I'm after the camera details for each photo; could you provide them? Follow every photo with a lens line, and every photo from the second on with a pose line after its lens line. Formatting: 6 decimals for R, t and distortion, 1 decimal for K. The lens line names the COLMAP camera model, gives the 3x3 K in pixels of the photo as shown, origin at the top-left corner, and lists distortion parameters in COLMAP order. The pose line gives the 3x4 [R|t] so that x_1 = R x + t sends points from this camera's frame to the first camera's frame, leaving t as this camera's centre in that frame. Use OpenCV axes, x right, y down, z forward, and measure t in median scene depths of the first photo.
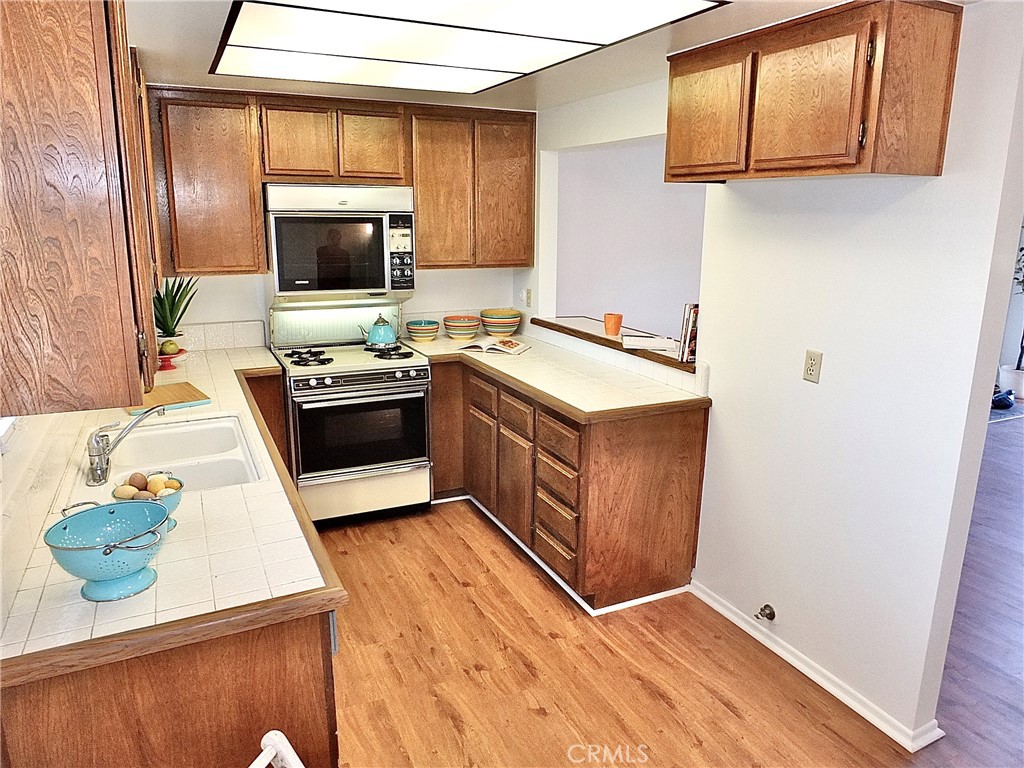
lens RADIAL K [[701.1, 0, 512.0], [0, 701.1, 384.0], [0, 0, 1]] dist [-0.015869, 0.000199]
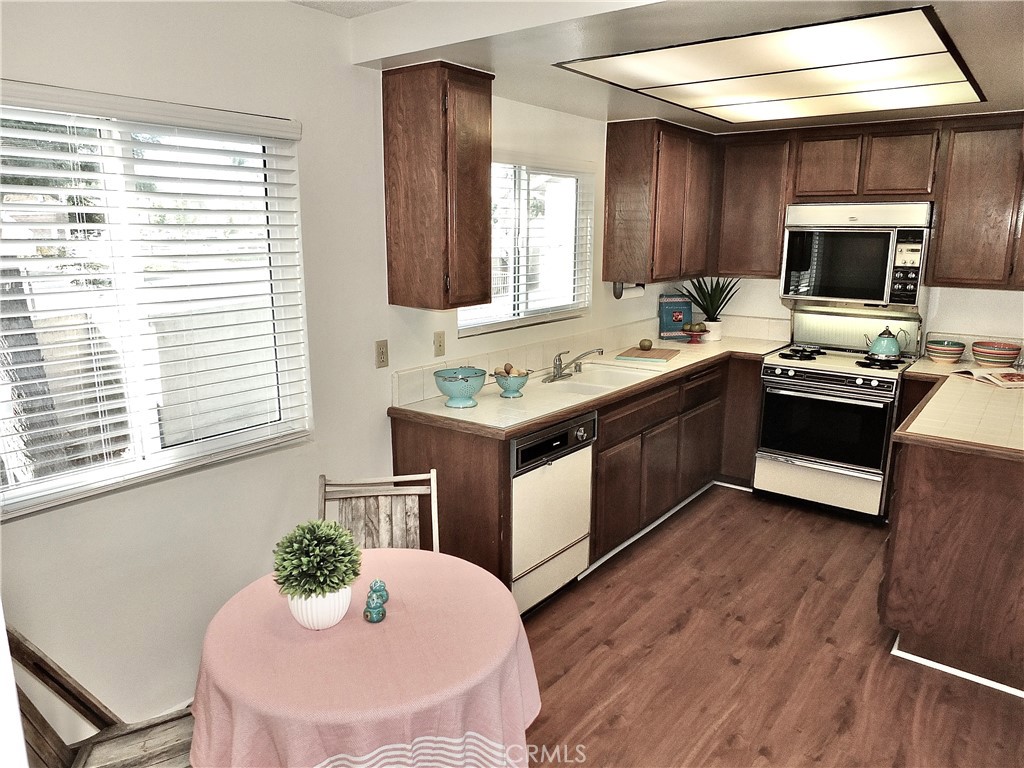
lens RADIAL K [[704.8, 0, 512.0], [0, 704.8, 384.0], [0, 0, 1]] dist [-0.023815, -0.002136]
pose [[0.448065, 0.184241, -0.874810, 0.528685], [-0.210669, 0.972737, 0.096963, -0.001778], [0.868825, 0.140850, 0.474663, 0.054244]]
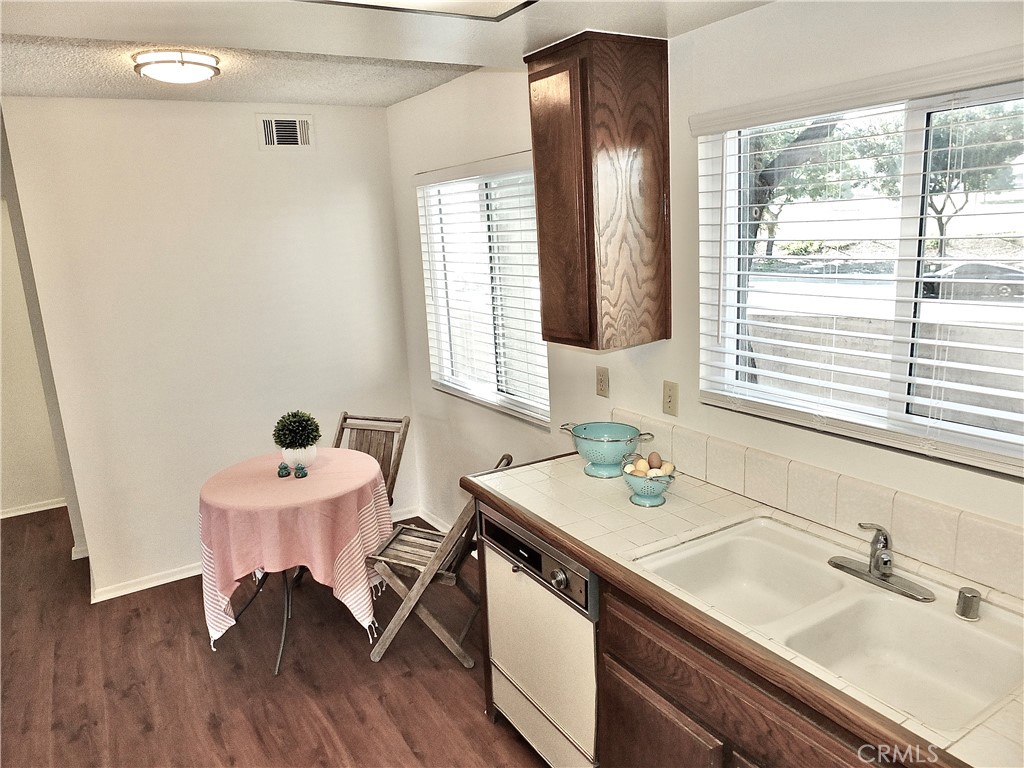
lens RADIAL K [[701.1, 0, 512.0], [0, 701.1, 384.0], [0, 0, 1]] dist [-0.015869, 0.000199]
pose [[-0.993655, 0.062211, -0.093697, -0.127396], [0.014043, 0.895199, 0.445445, -0.267913], [0.111589, 0.441303, -0.890393, 0.997918]]
